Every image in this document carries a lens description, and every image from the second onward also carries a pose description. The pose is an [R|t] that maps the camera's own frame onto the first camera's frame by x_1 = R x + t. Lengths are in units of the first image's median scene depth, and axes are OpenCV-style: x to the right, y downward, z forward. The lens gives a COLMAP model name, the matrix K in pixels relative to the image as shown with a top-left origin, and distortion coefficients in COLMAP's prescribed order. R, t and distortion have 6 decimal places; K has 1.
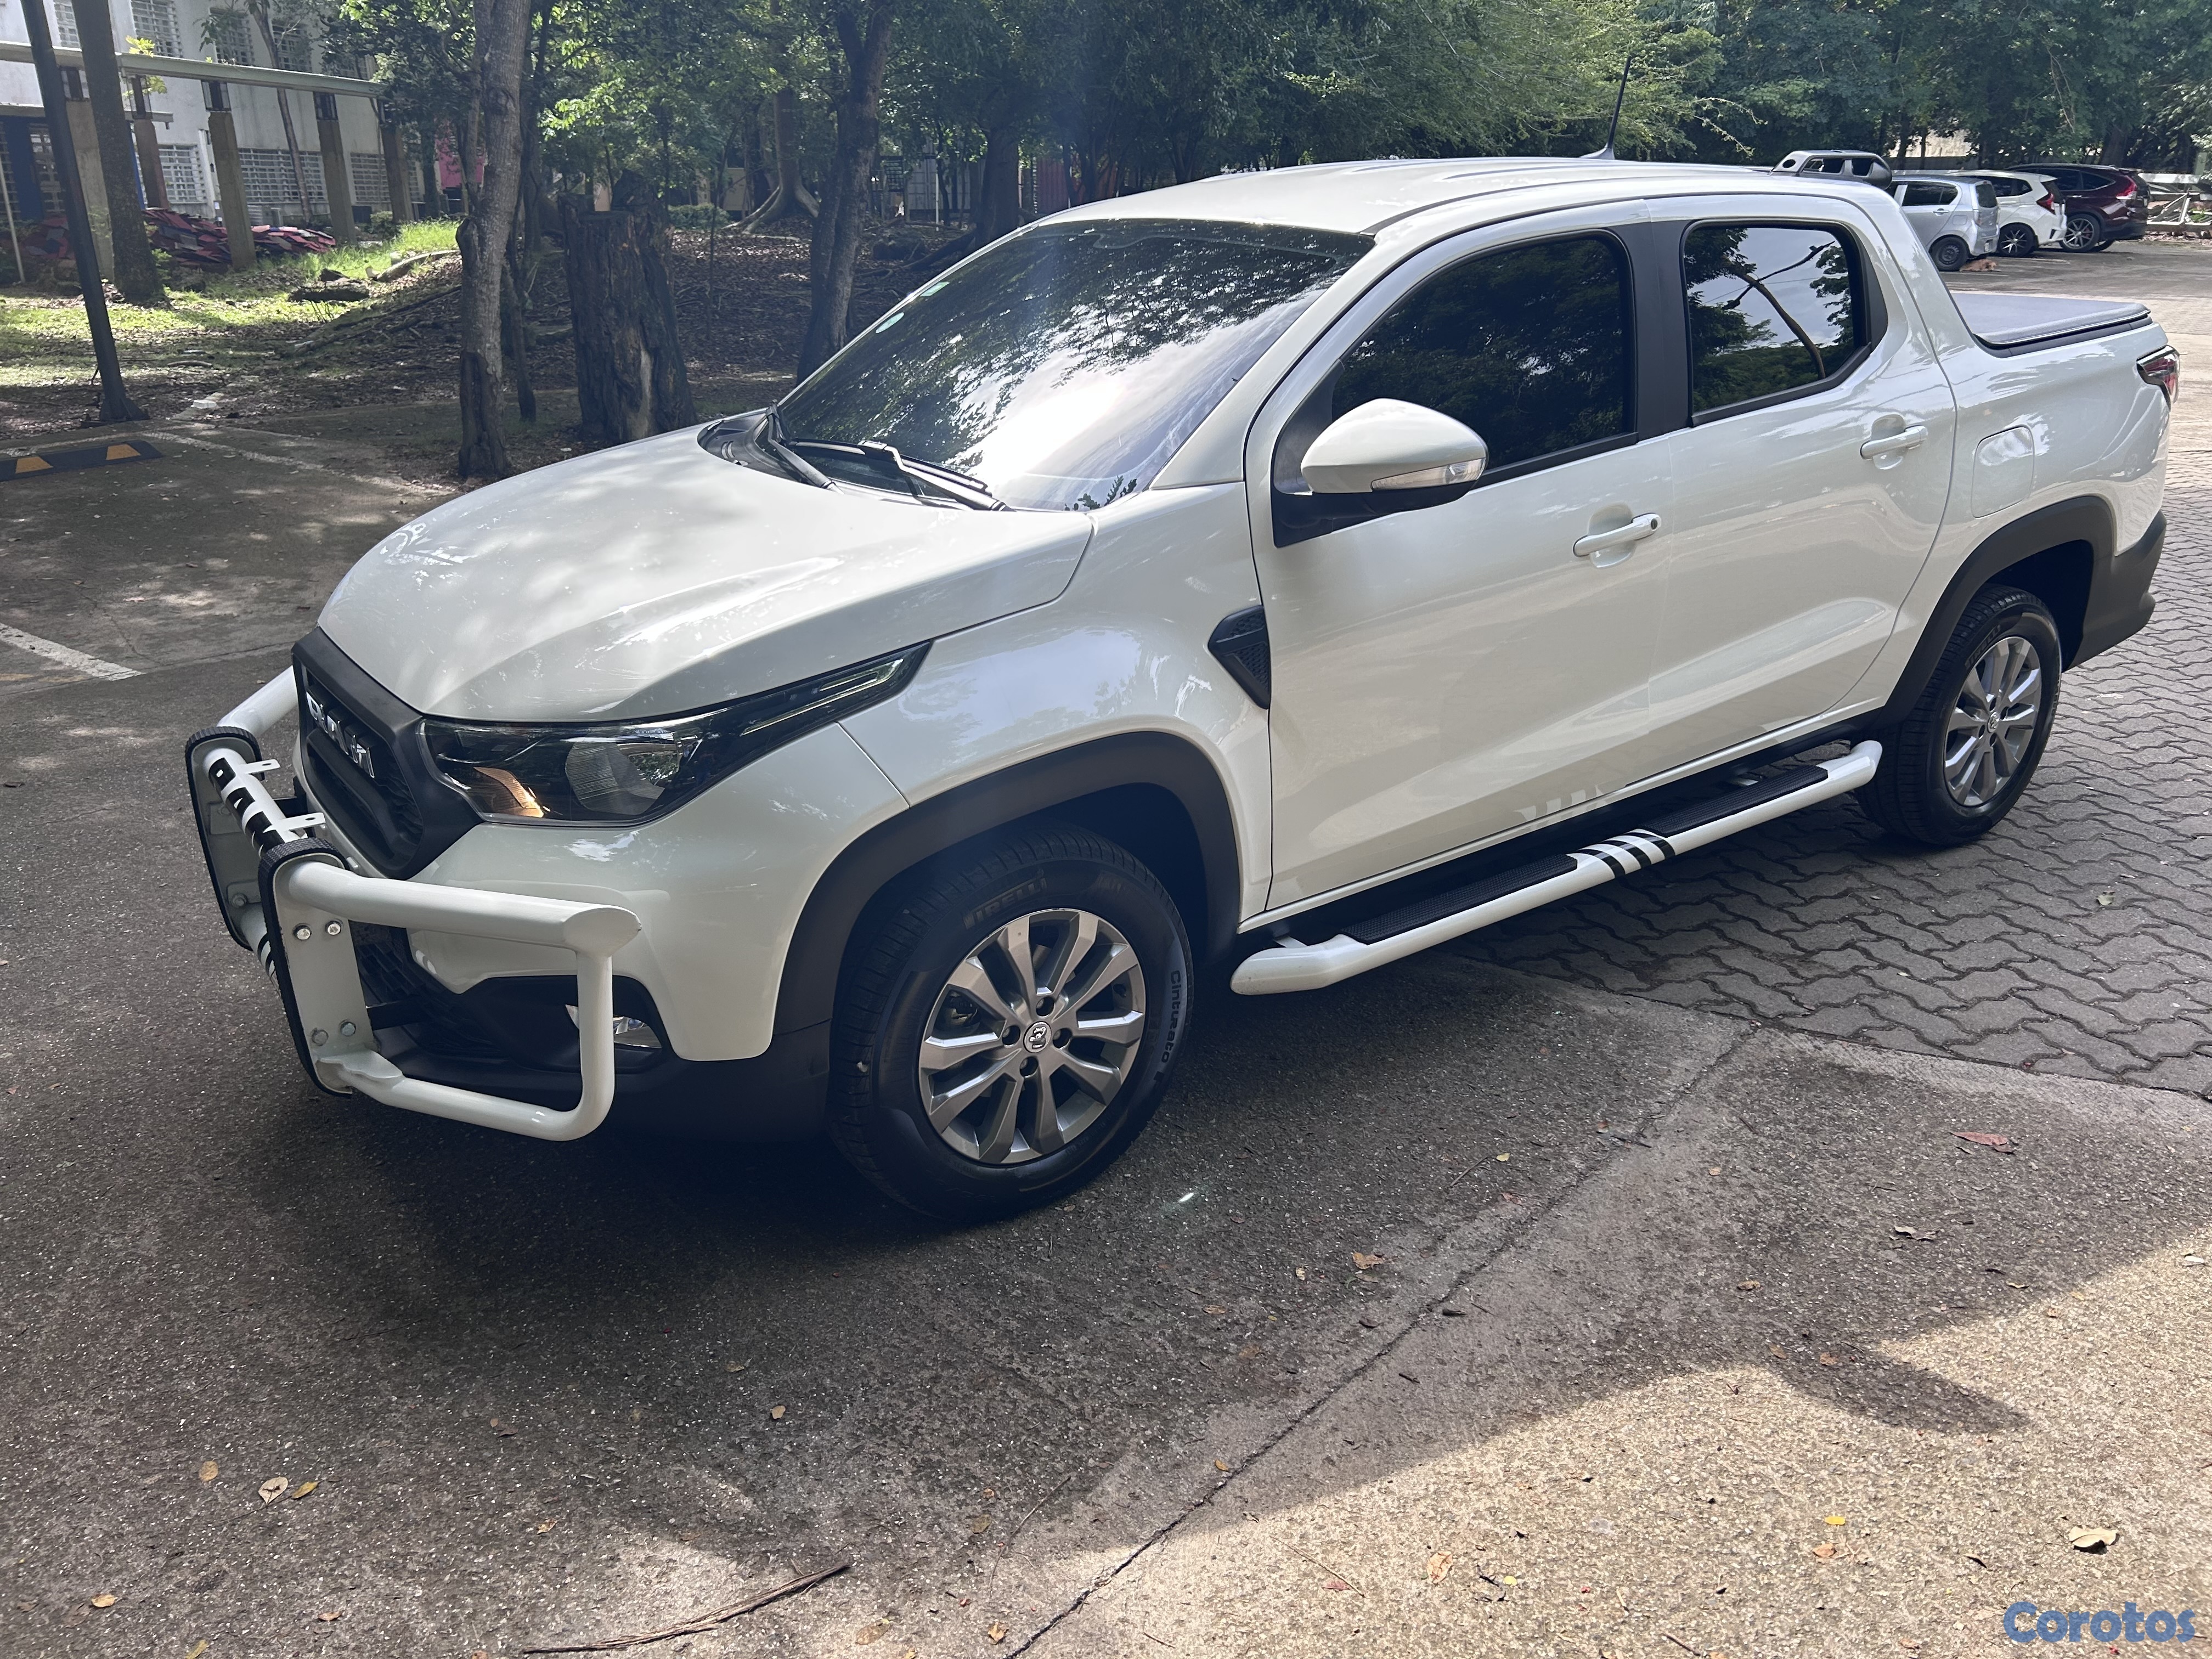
lens RADIAL K [[1686.4, 0, 1105.2], [0, 1686.4, 825.7], [0, 0, 1]] dist [0.043213, -0.042485]
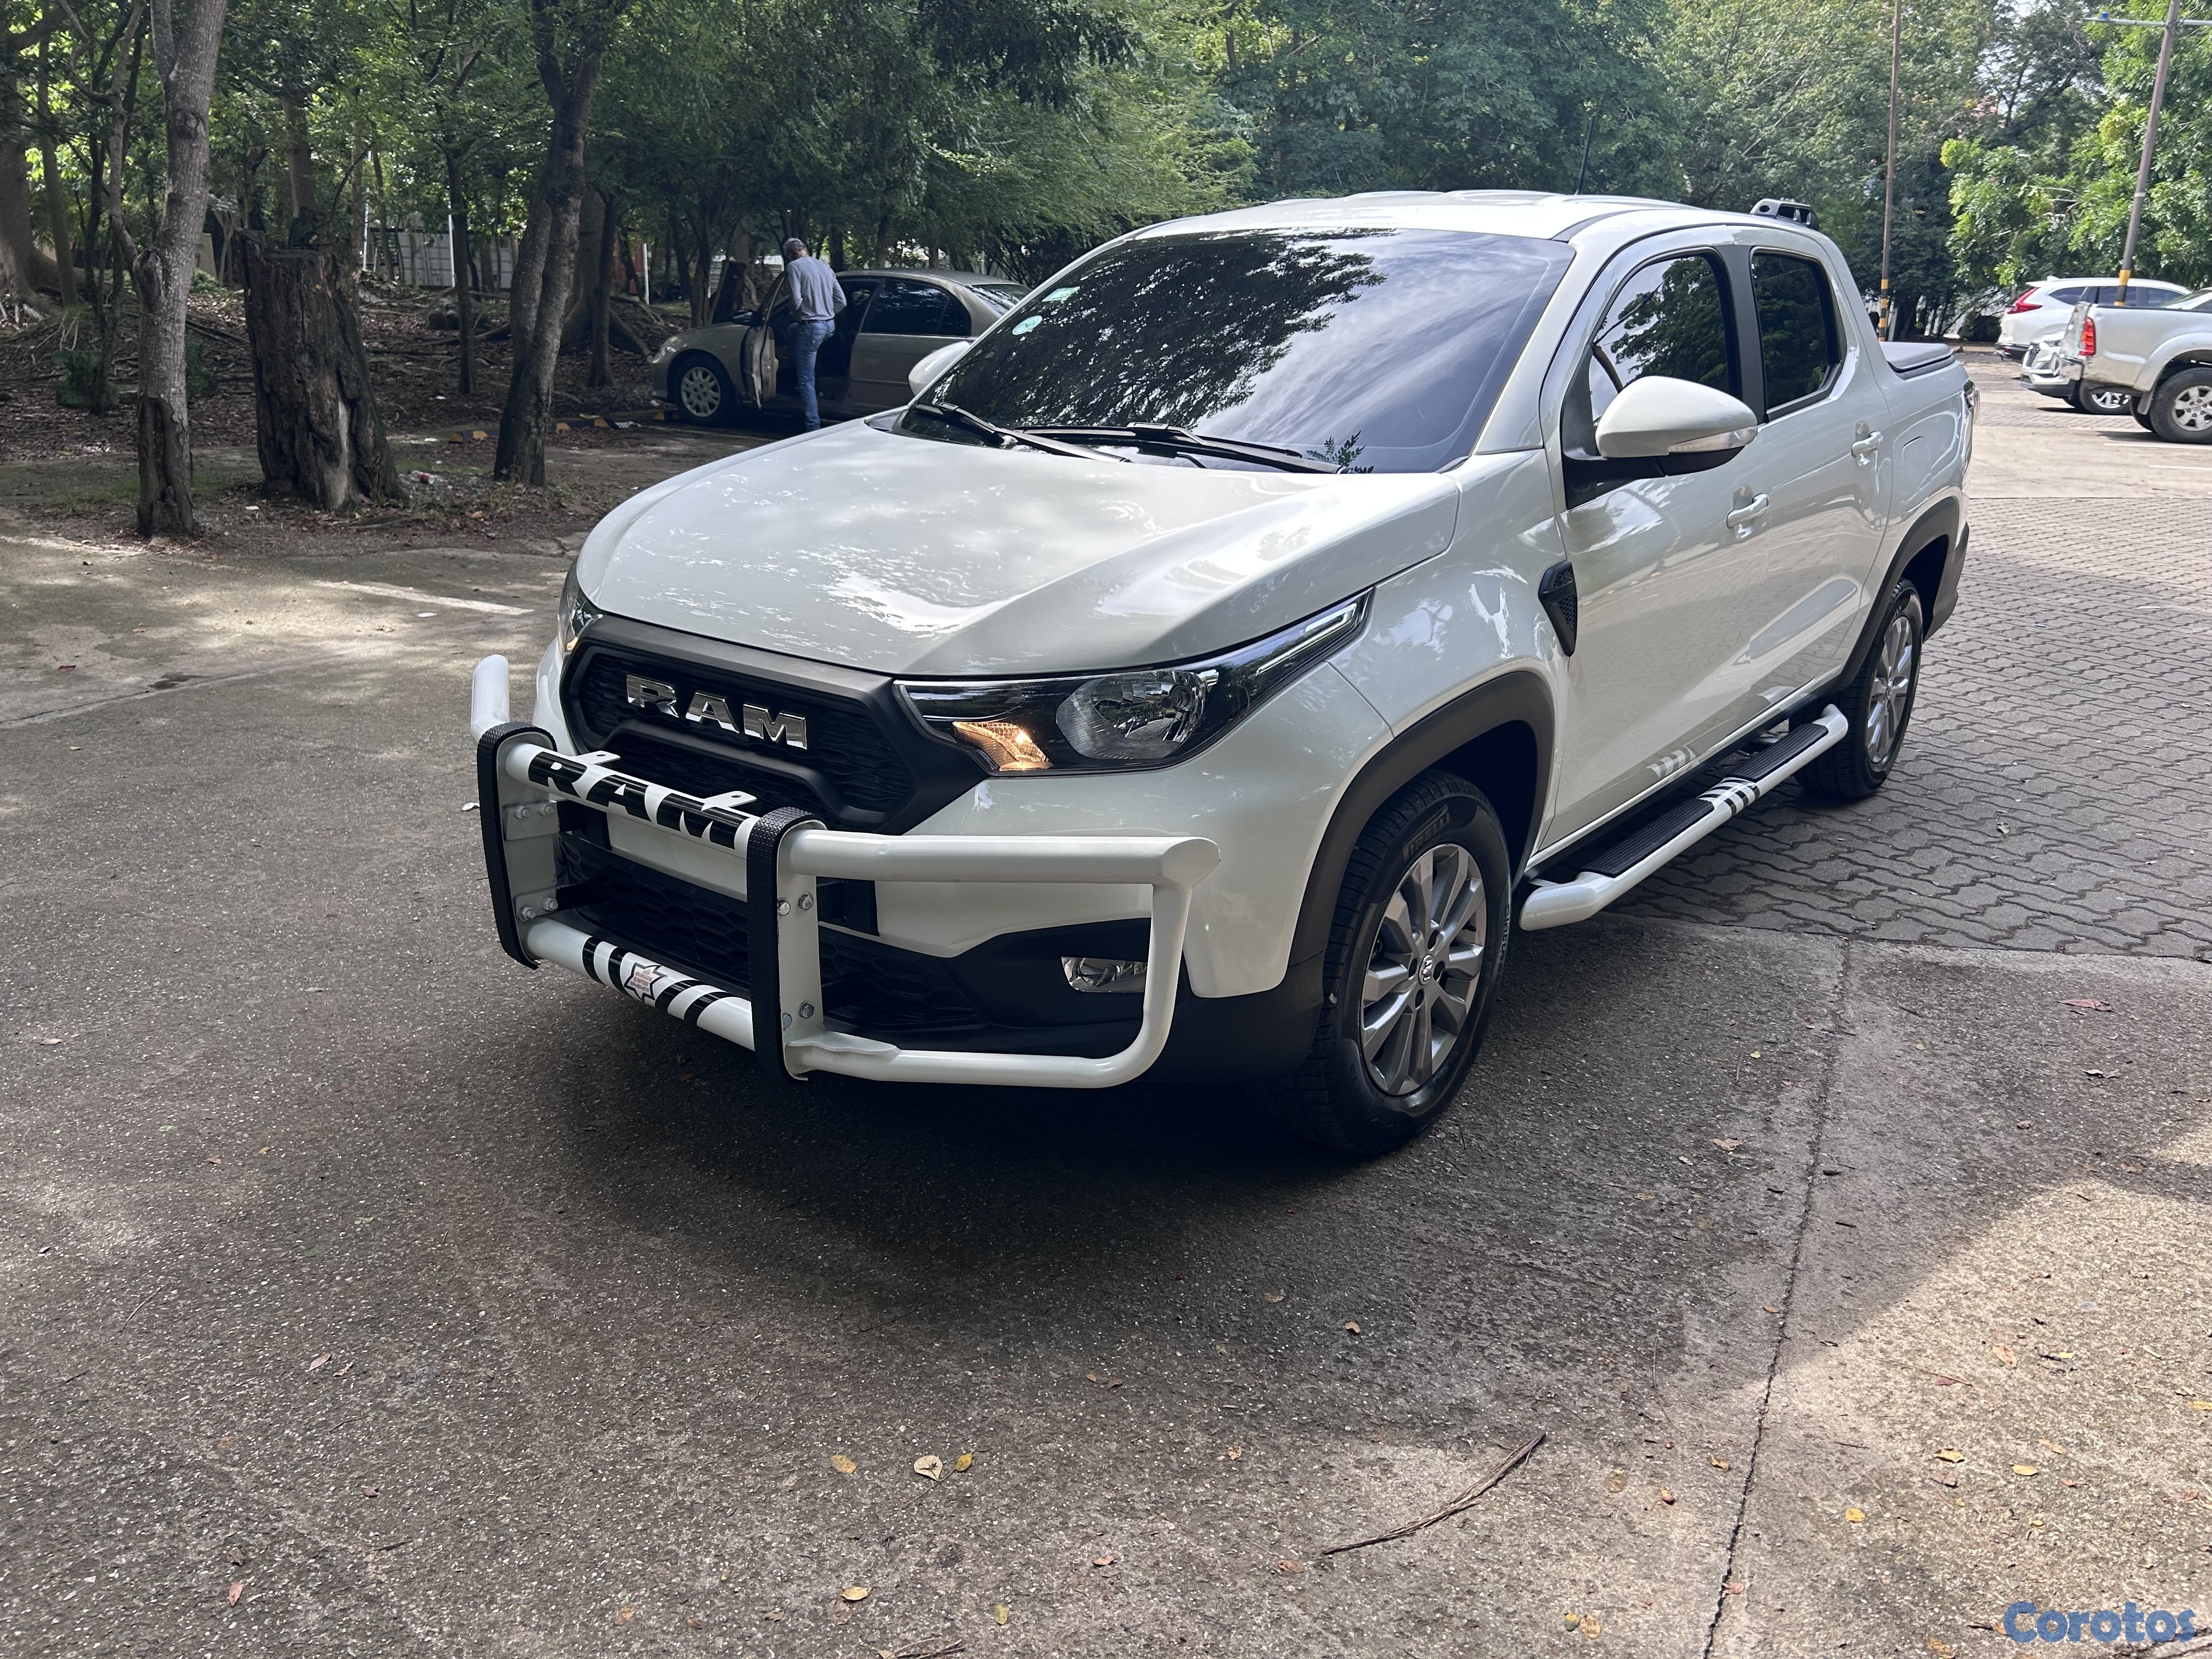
lens RADIAL K [[1686.5, 0, 1113.0], [0, 1686.5, 834.7], [0, 0, 1]] dist [0.040627, -0.036575]
pose [[0.958140, -0.060847, 0.279760, -0.494942], [0.073477, 0.996687, -0.034873, 0.061377], [-0.276711, 0.053969, 0.959436, 0.036511]]
